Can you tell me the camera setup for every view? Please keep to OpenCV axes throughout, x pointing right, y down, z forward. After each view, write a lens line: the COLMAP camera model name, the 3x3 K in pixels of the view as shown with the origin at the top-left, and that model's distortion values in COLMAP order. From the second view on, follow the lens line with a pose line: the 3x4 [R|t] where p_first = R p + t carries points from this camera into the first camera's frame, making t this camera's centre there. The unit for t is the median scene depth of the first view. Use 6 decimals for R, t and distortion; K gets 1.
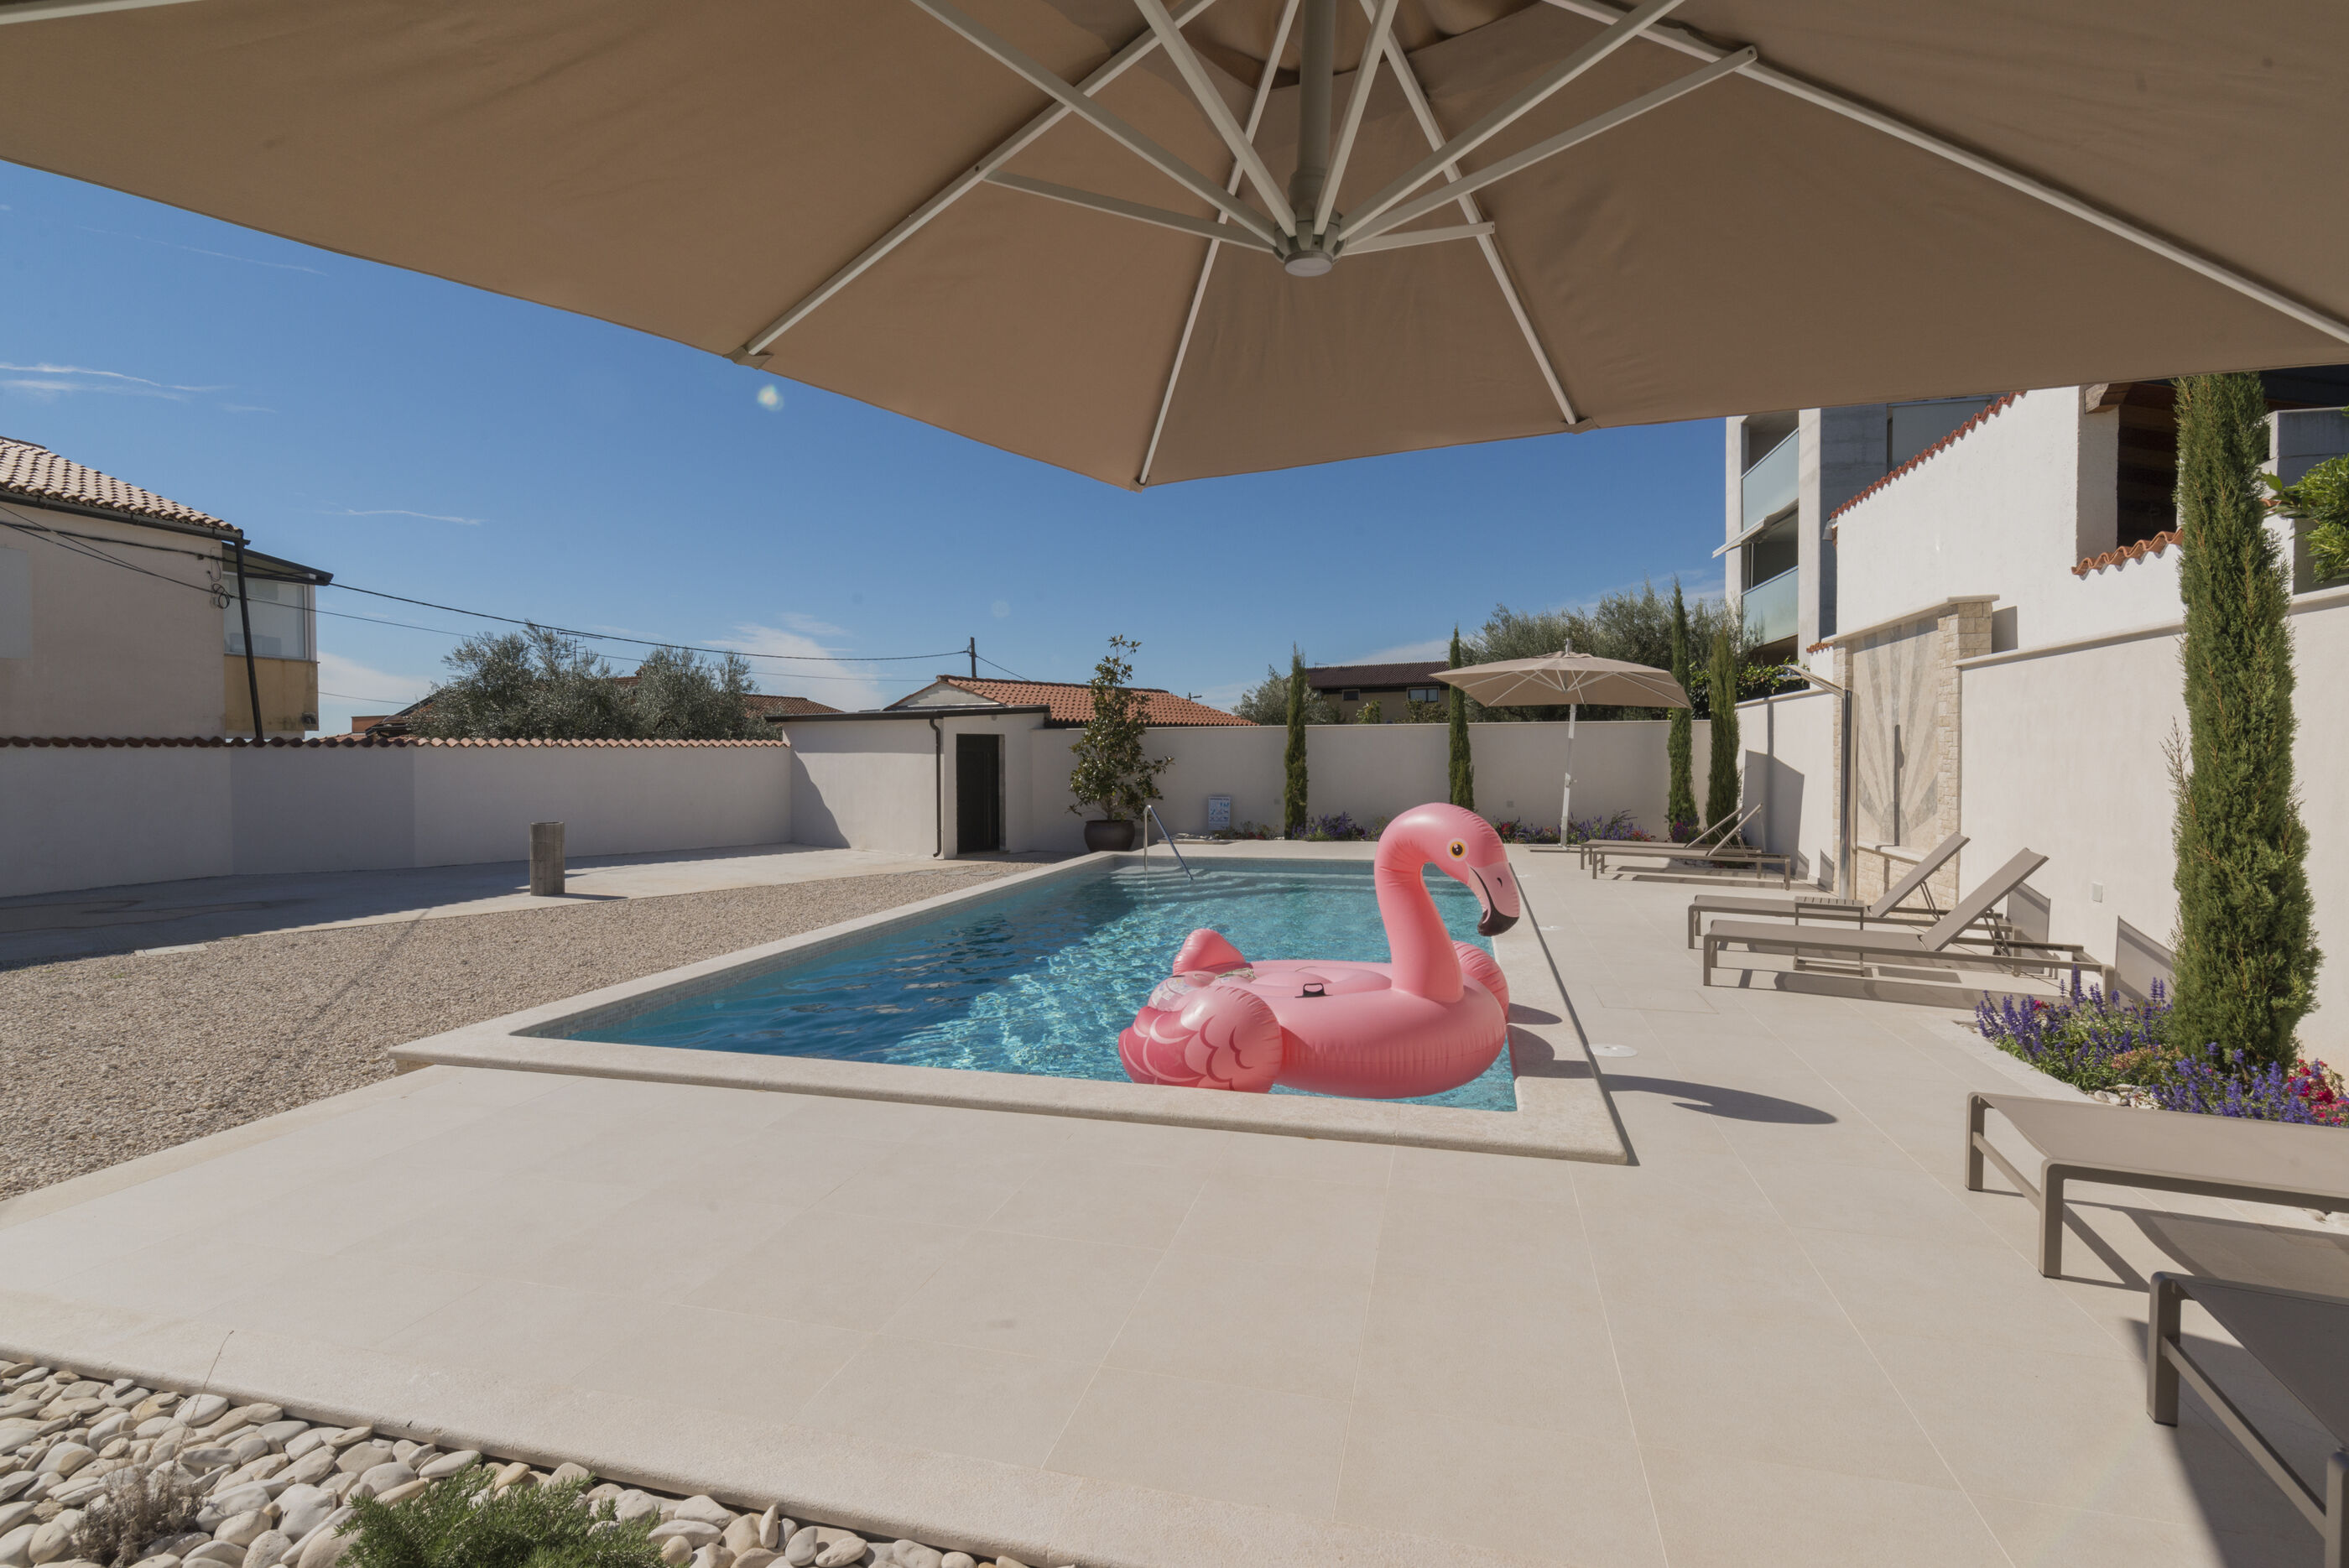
lens RADIAL K [[1096.5, 0, 1175.9], [0, 1096.5, 782.5], [0, 0, 1]] dist [0.005577, 0.000322]
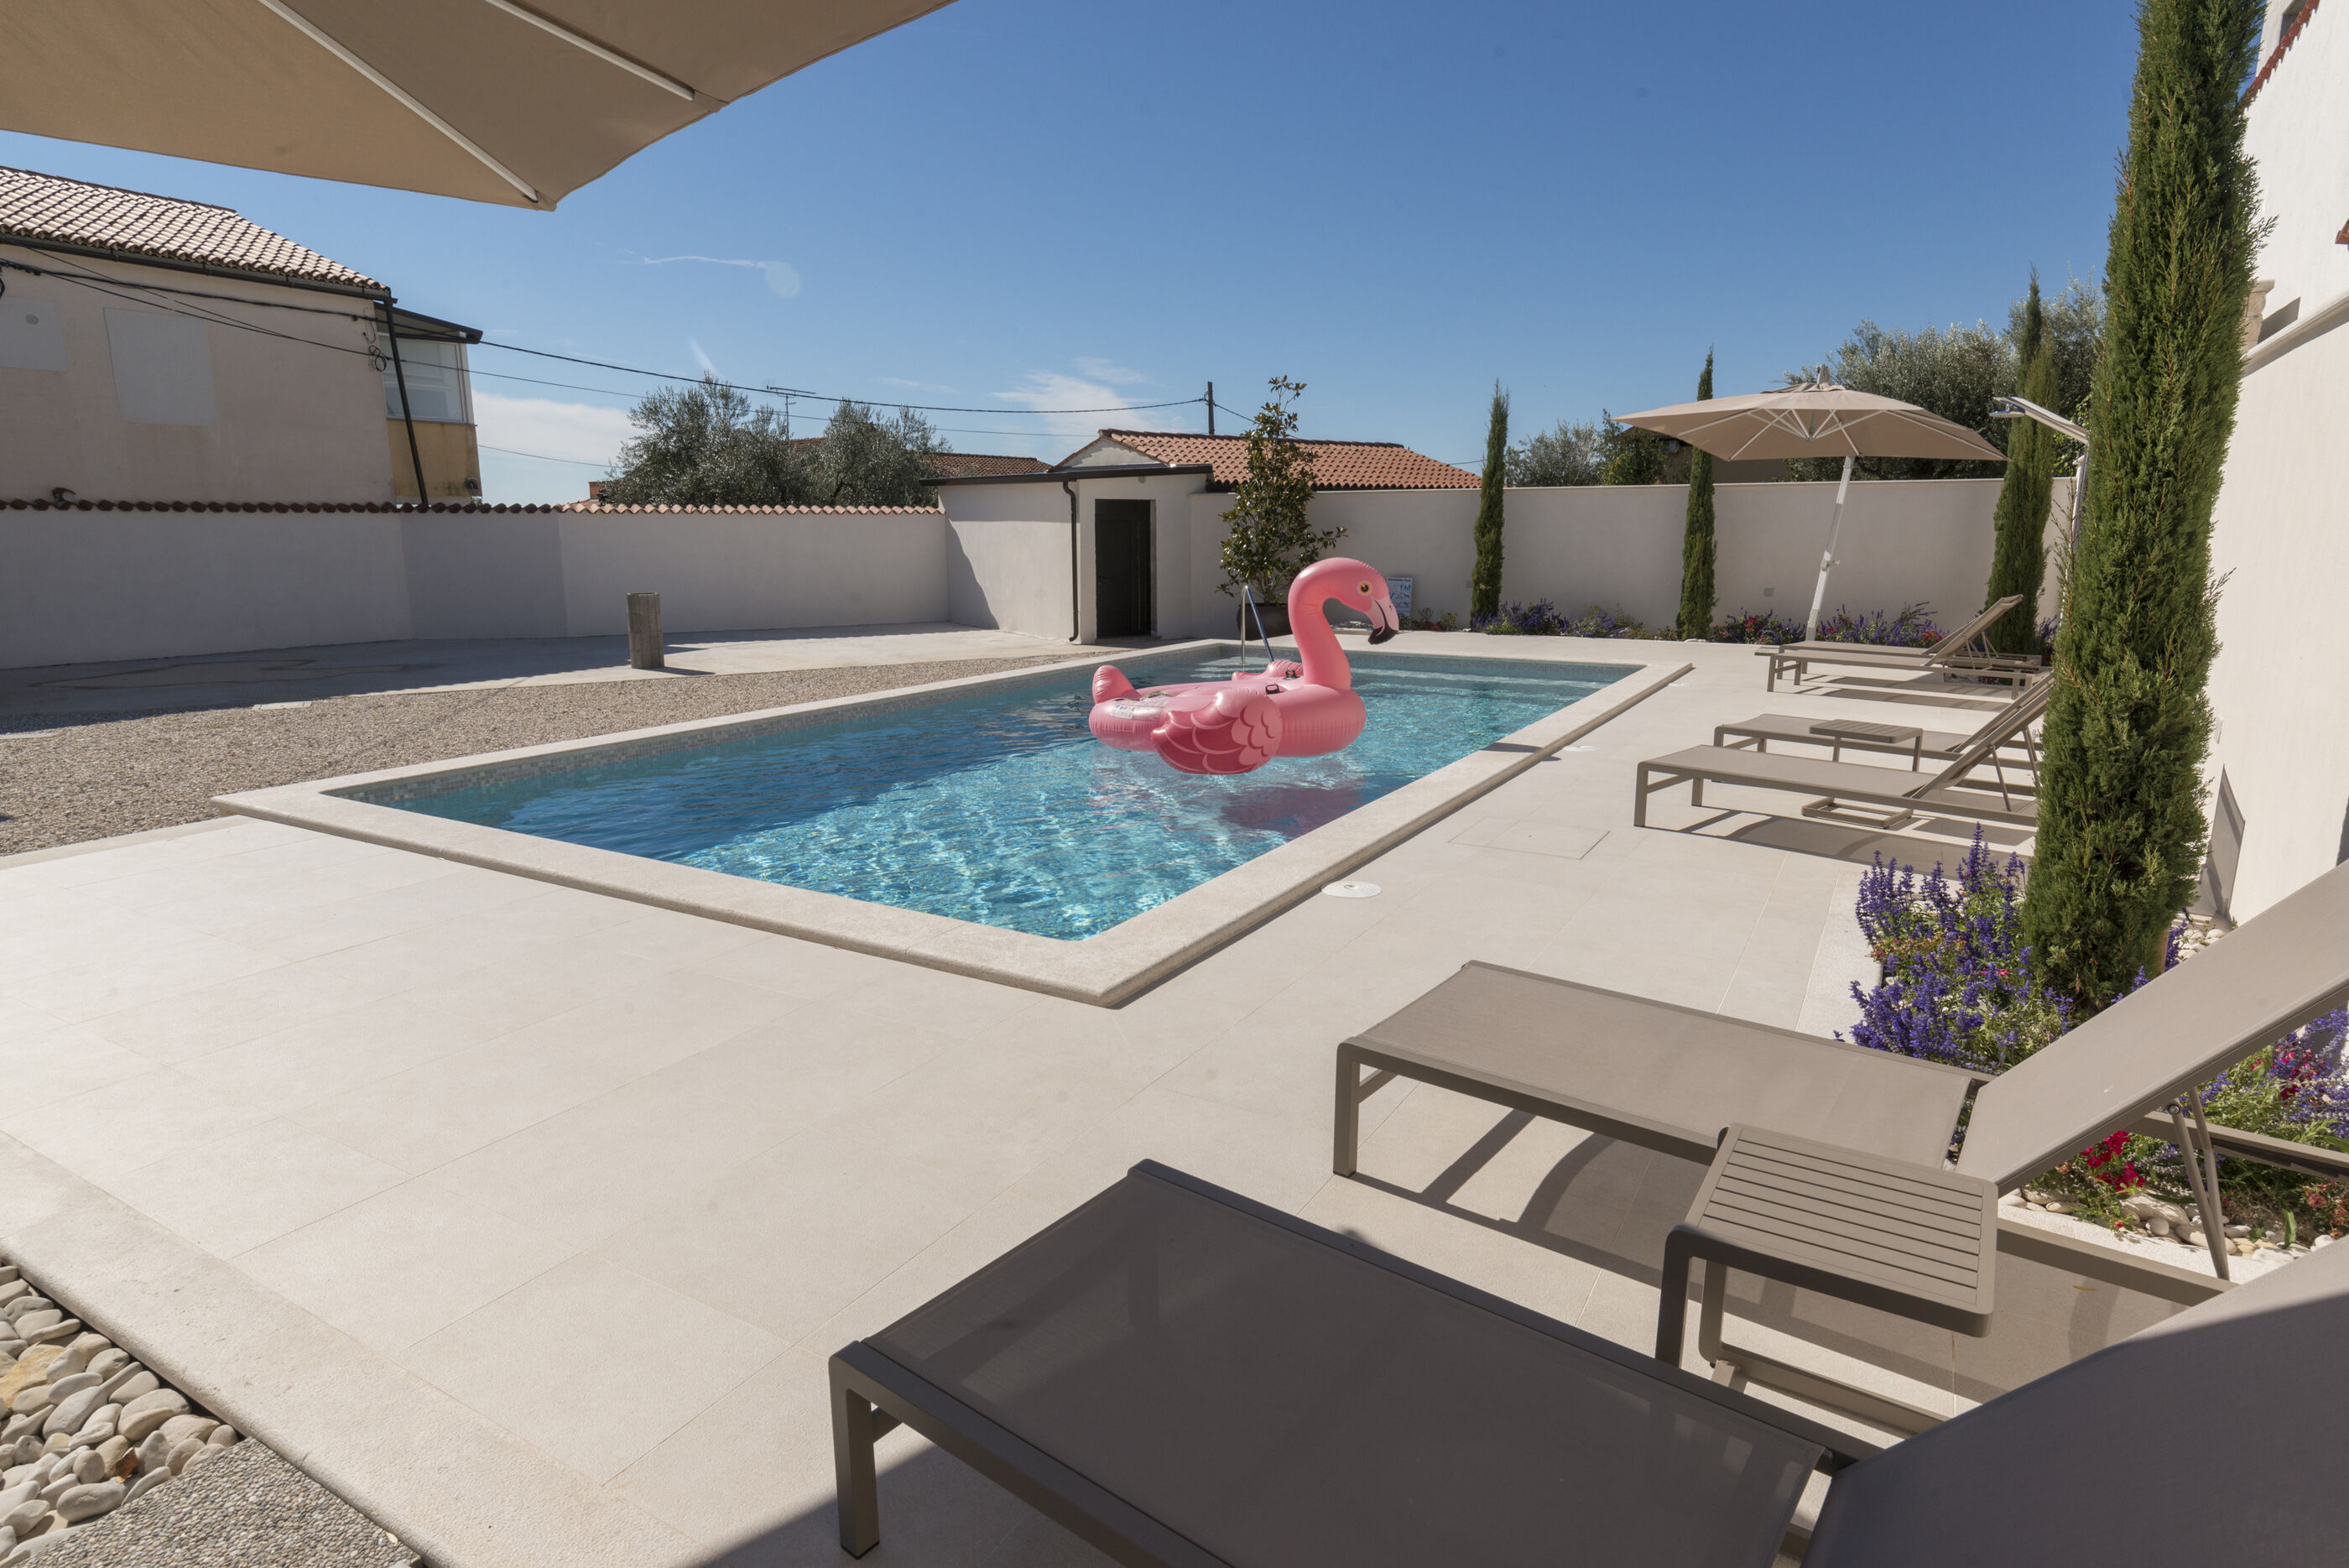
lens RADIAL K [[1289.4, 0, 1176.0], [0, 1289.4, 782.3], [0, 0, 1]] dist [0.005624, 0.000750]
pose [[0.963306, 0.056488, -0.262395, 0.147877], [-0.010890, 0.985024, 0.172074, -0.000190], [0.268186, -0.162902, 0.949494, 0.016674]]
